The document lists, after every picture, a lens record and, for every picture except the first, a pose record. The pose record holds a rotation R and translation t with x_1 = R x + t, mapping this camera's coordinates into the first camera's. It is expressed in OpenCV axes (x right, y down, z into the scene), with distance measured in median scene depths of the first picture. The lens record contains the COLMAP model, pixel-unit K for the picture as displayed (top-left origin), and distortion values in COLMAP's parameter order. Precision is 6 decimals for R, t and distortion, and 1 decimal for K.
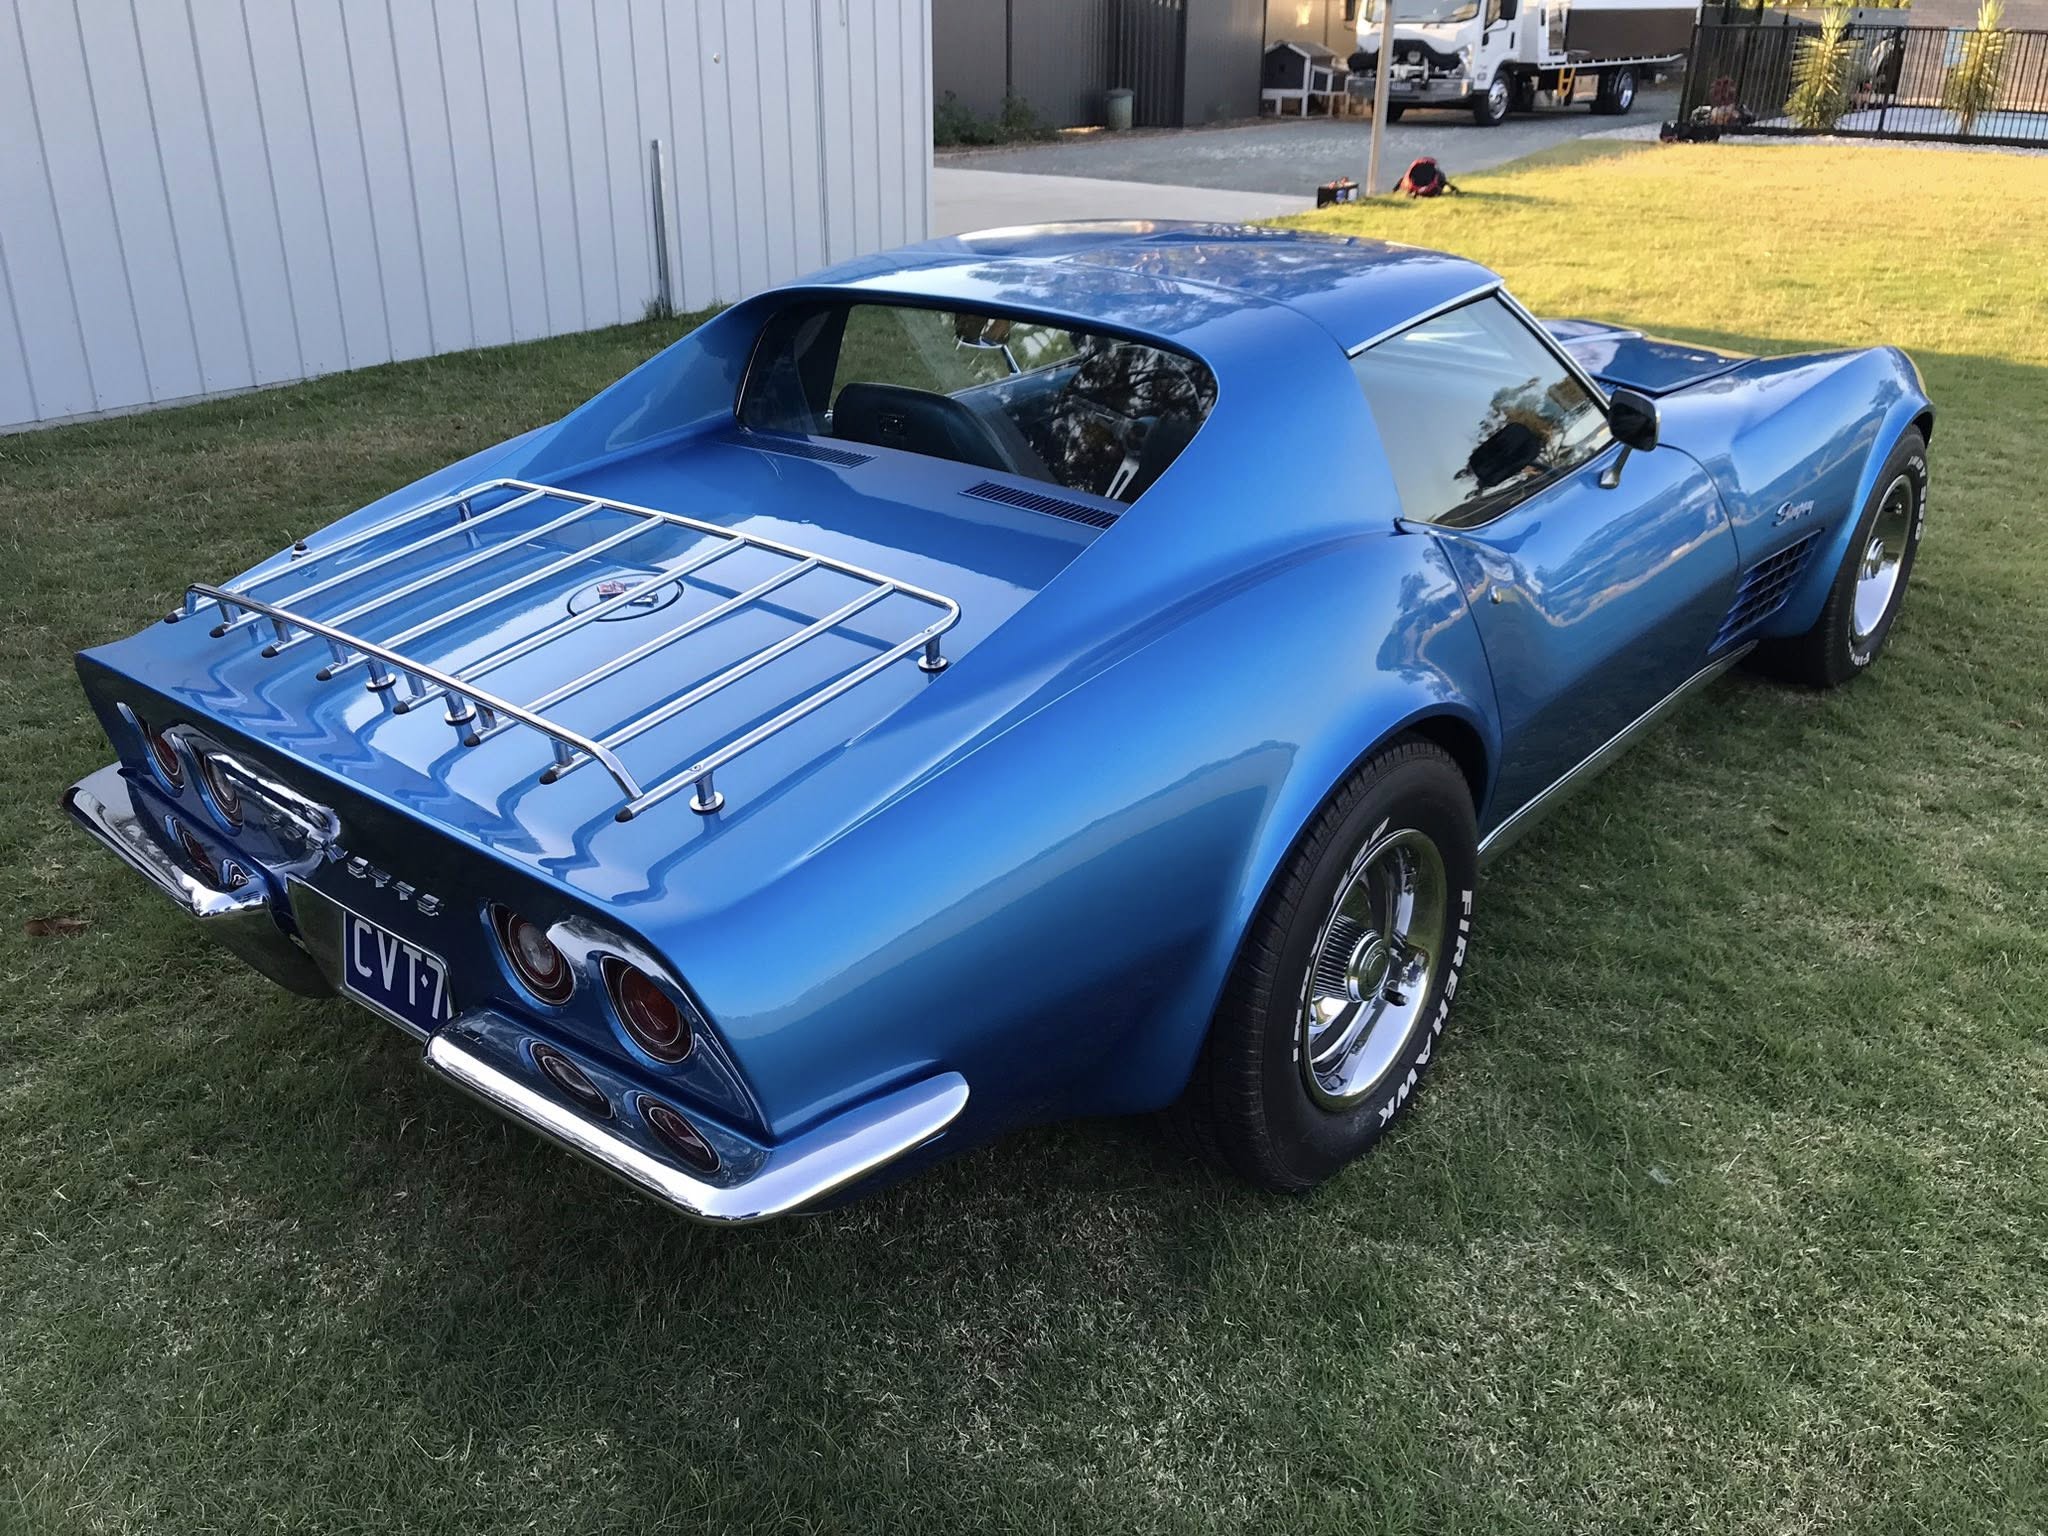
lens RADIAL K [[1687.0, 0, 1022.8], [0, 1687.0, 756.3], [0, 0, 1]] dist [0.025785, -0.026432]
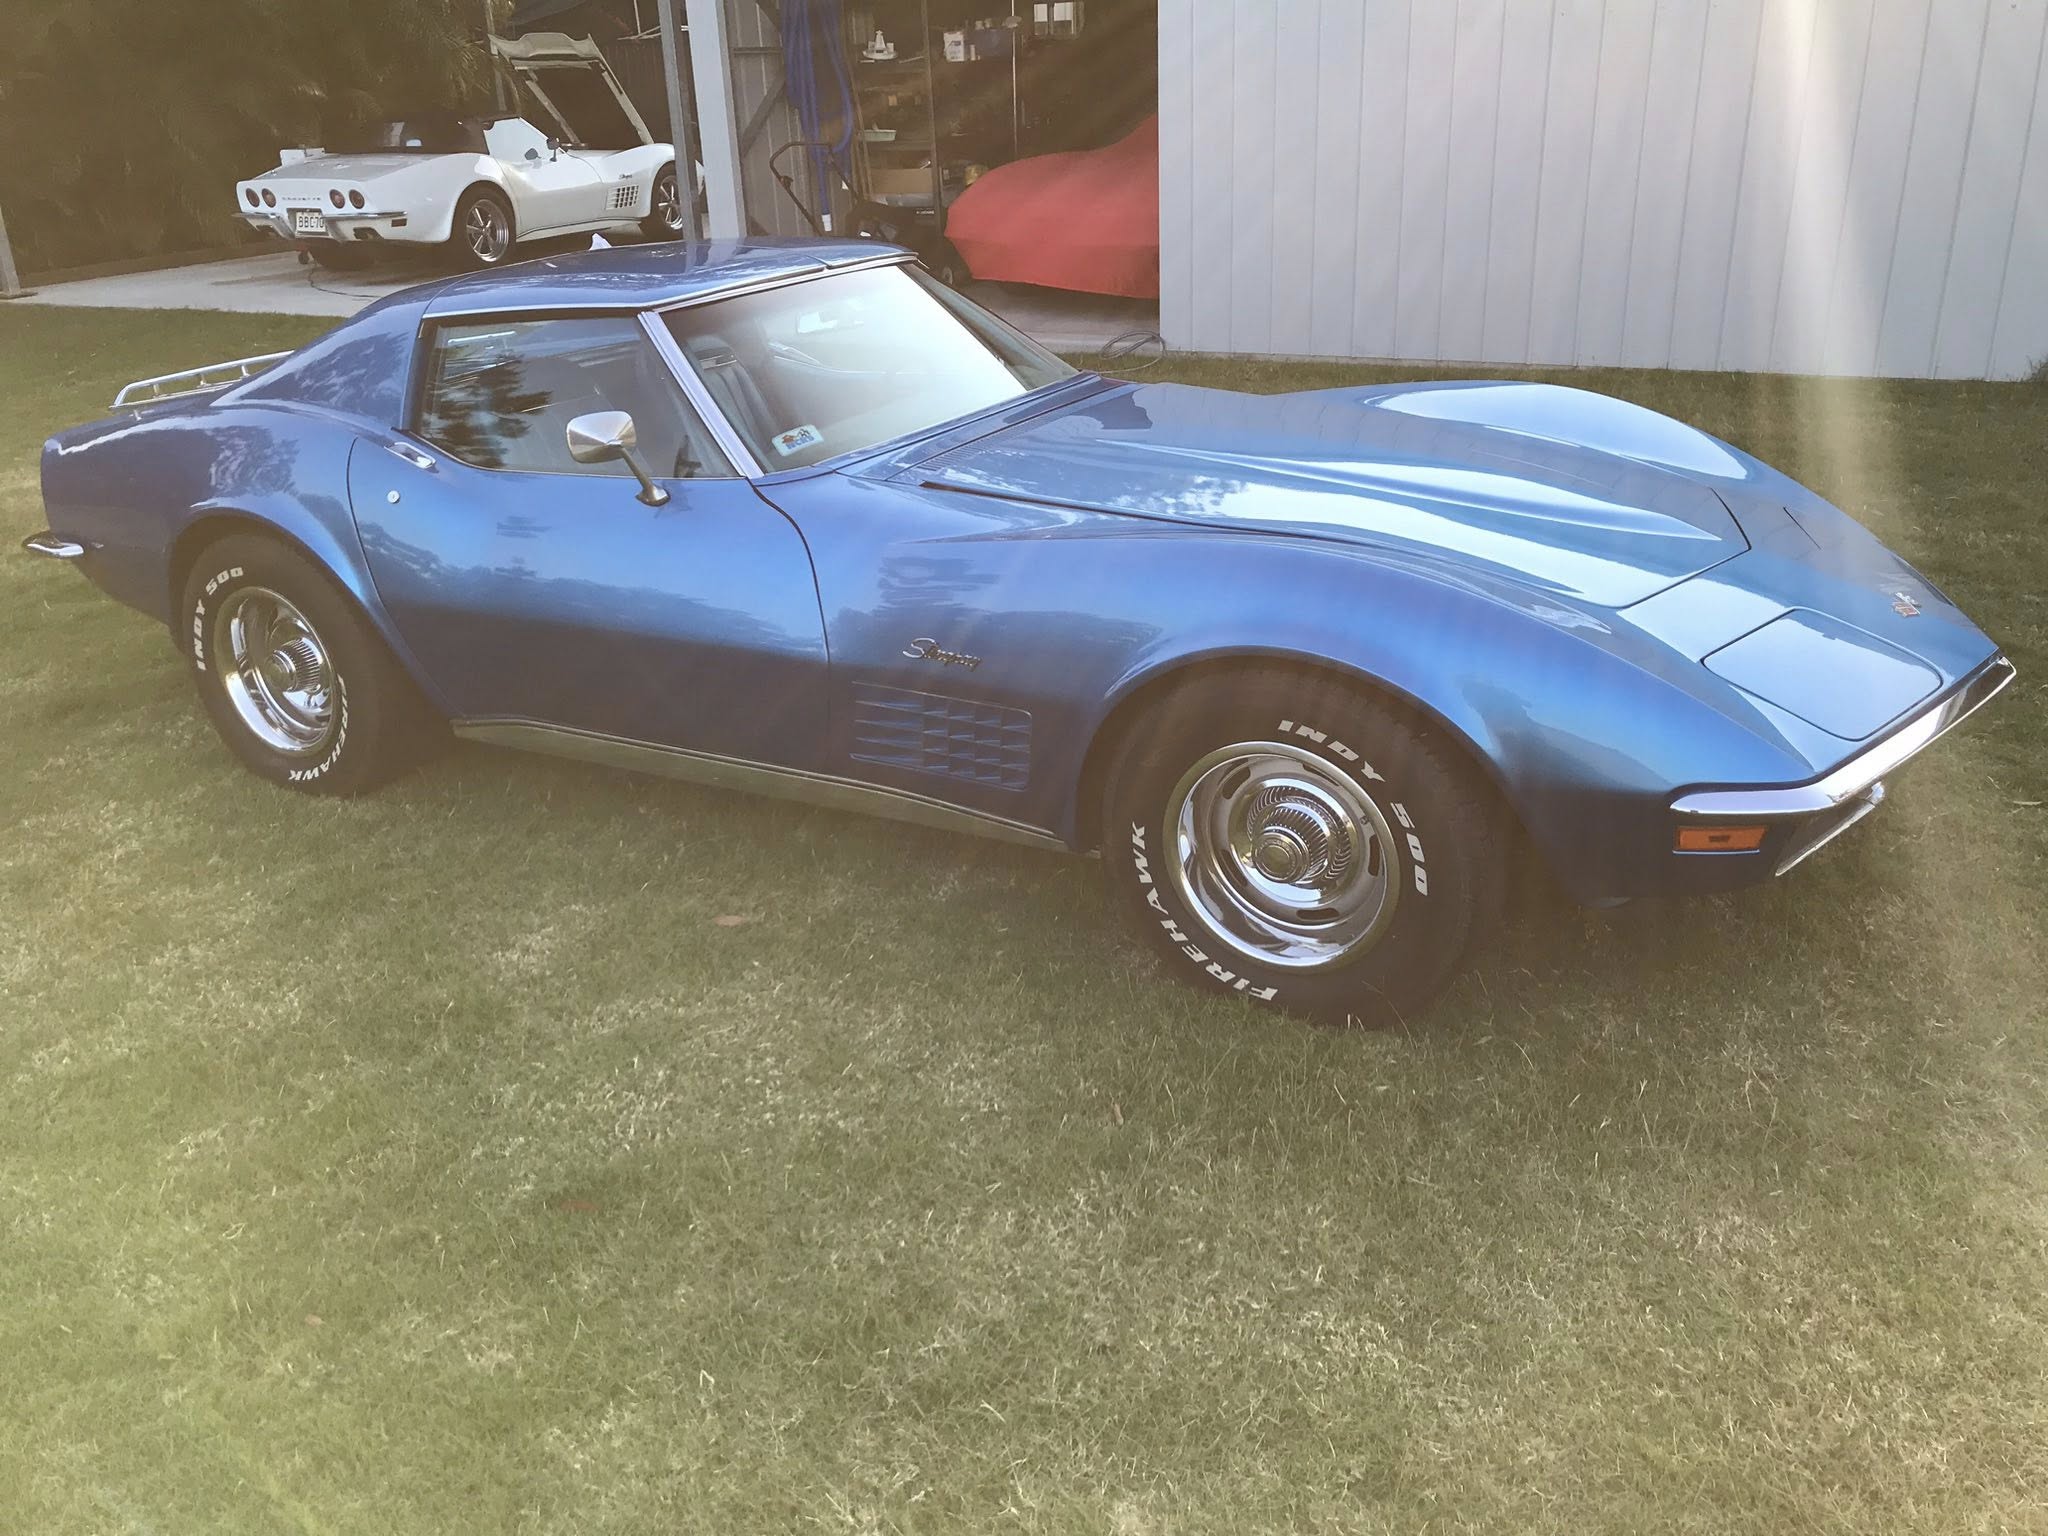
lens RADIAL K [[1687.0, 0, 1013.2], [0, 1687.0, 774.7], [0, 0, 1]] dist [0.025785, -0.026432]
pose [[0.180384, 0.372112, -0.910491, 0.331641], [-0.360786, 0.886186, 0.290701, -0.092553], [0.915039, 0.276054, 0.294106, 0.211701]]
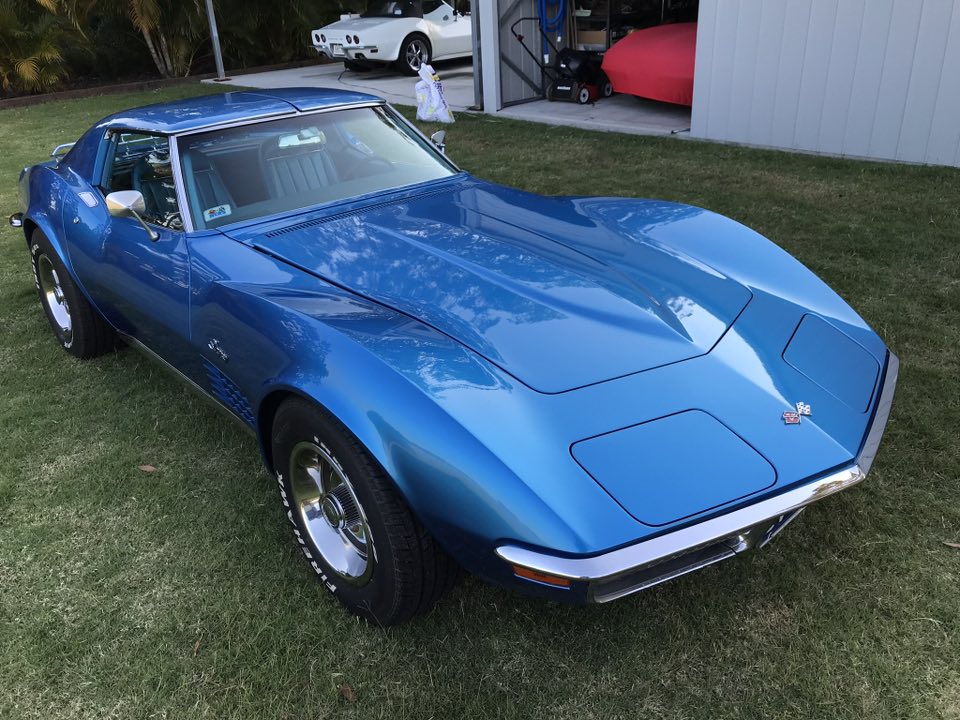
lens RADIAL K [[790.8, 0, 473.4], [0, 790.8, 355.2], [0, 0, 1]] dist [0.025785, -0.026432]
pose [[-0.153824, 0.427452, -0.890855, 0.275992], [-0.358779, 0.815890, 0.453433, -0.142448], [0.920661, 0.389369, 0.027857, 0.314248]]
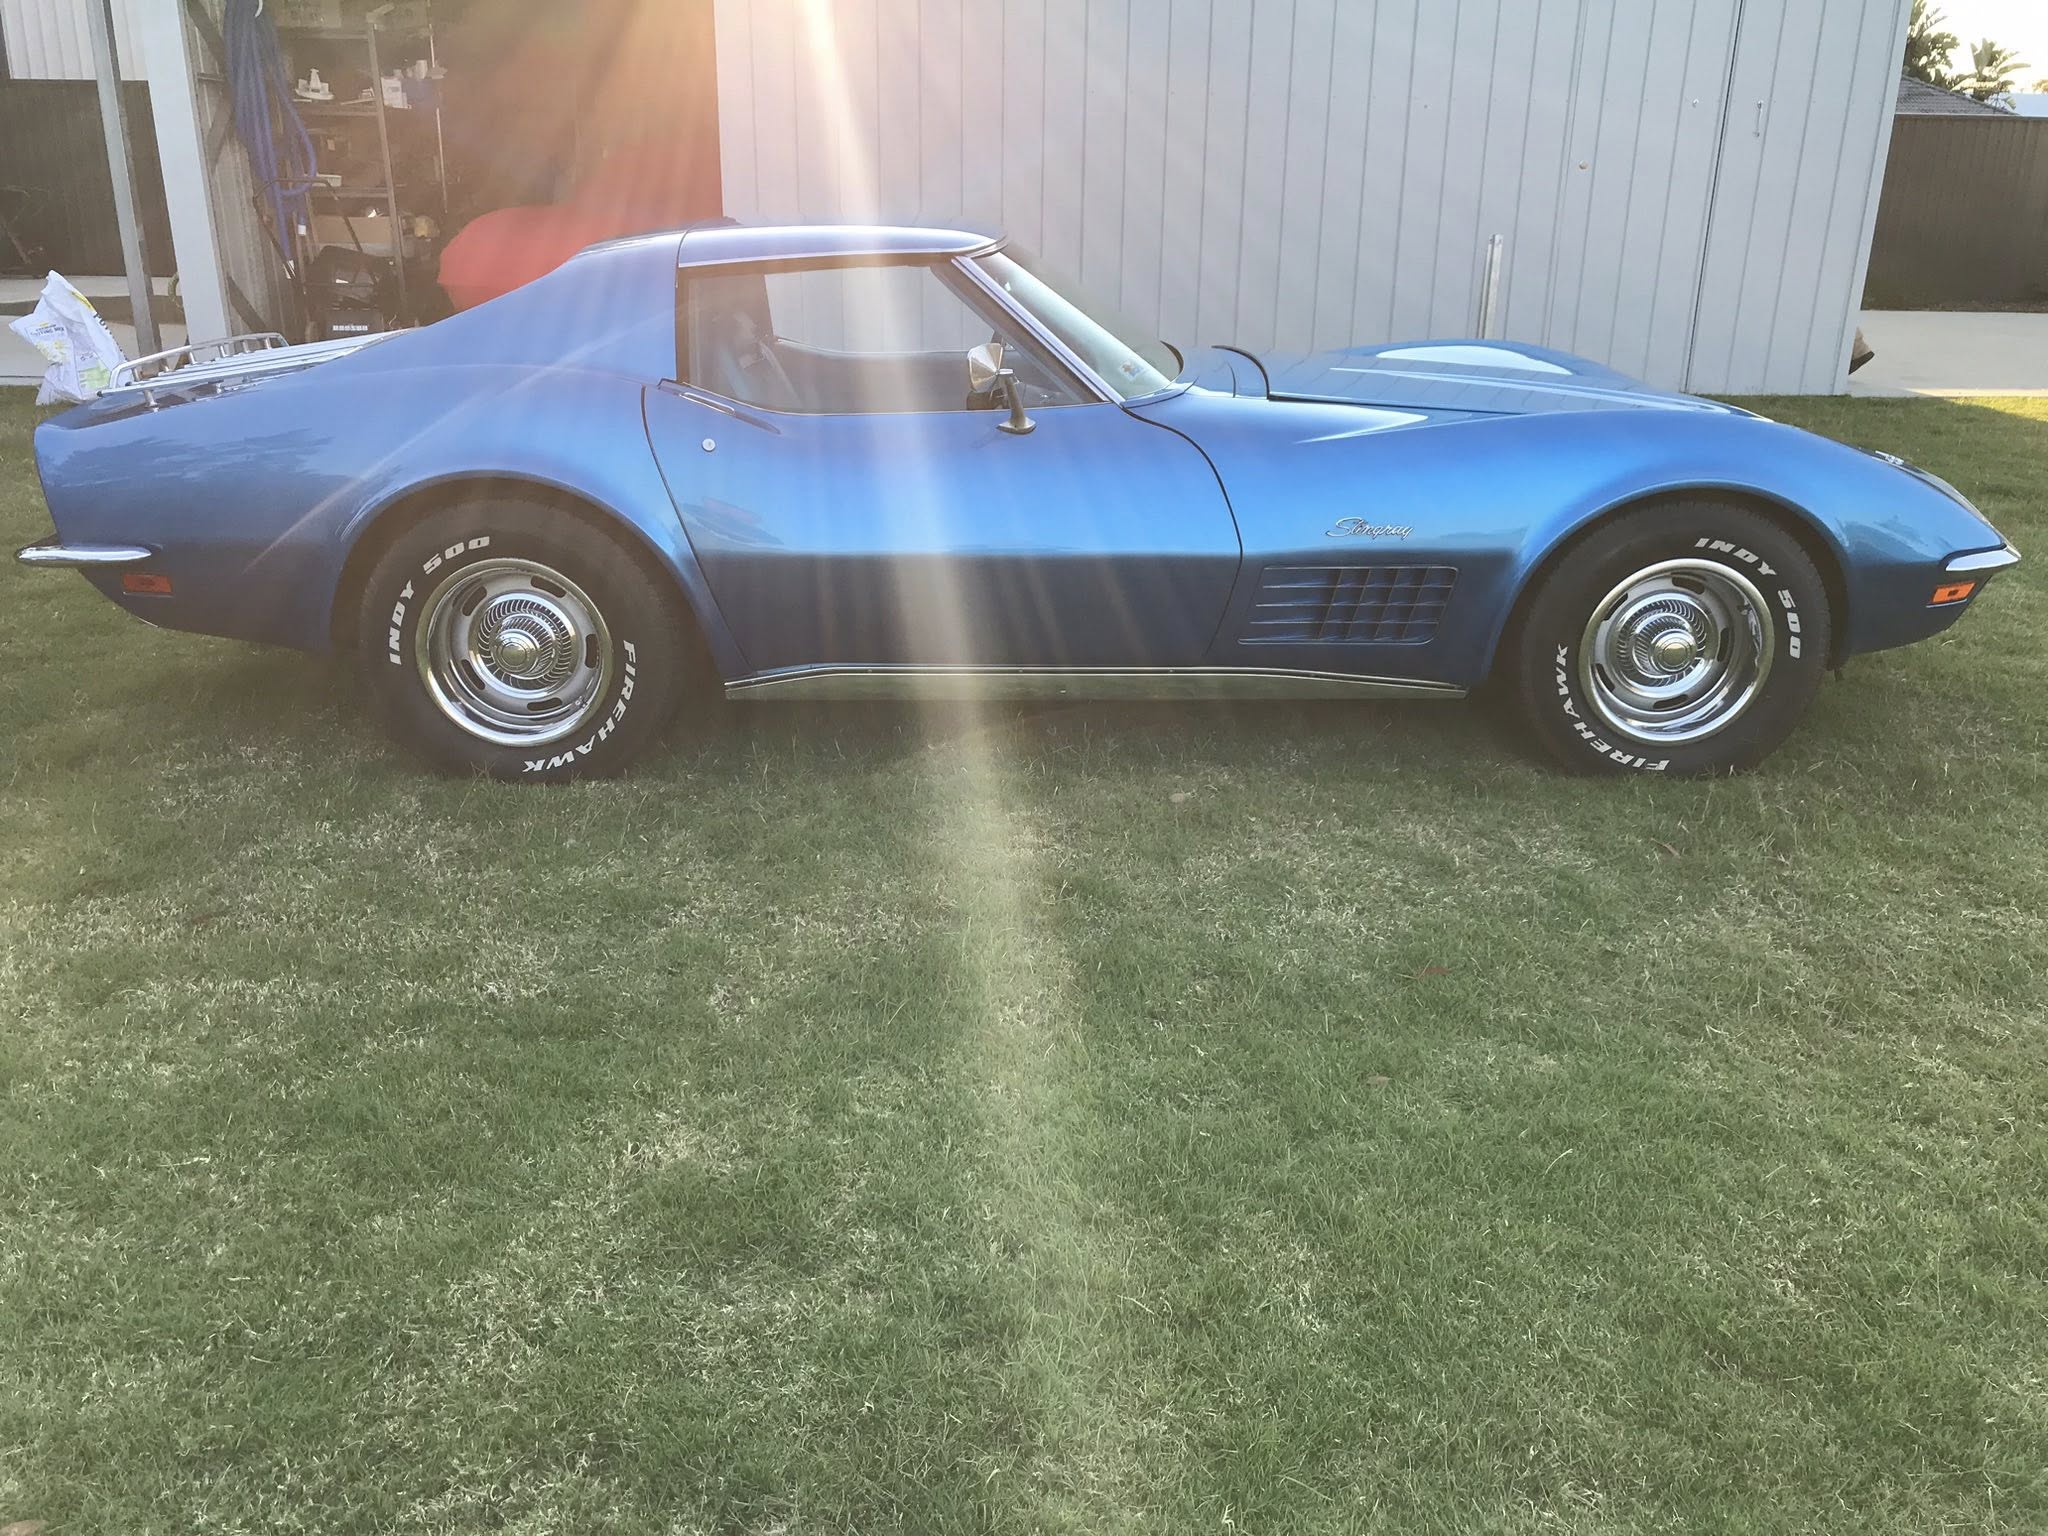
lens RADIAL K [[1687.0, 0, 1032.0], [0, 1687.0, 768.9], [0, 0, 1]] dist [0.025785, -0.026432]
pose [[0.649227, 0.259932, -0.714801, 0.283687], [-0.315381, 0.947192, 0.057990, -0.001499], [0.692127, 0.187785, 0.696920, 0.051290]]
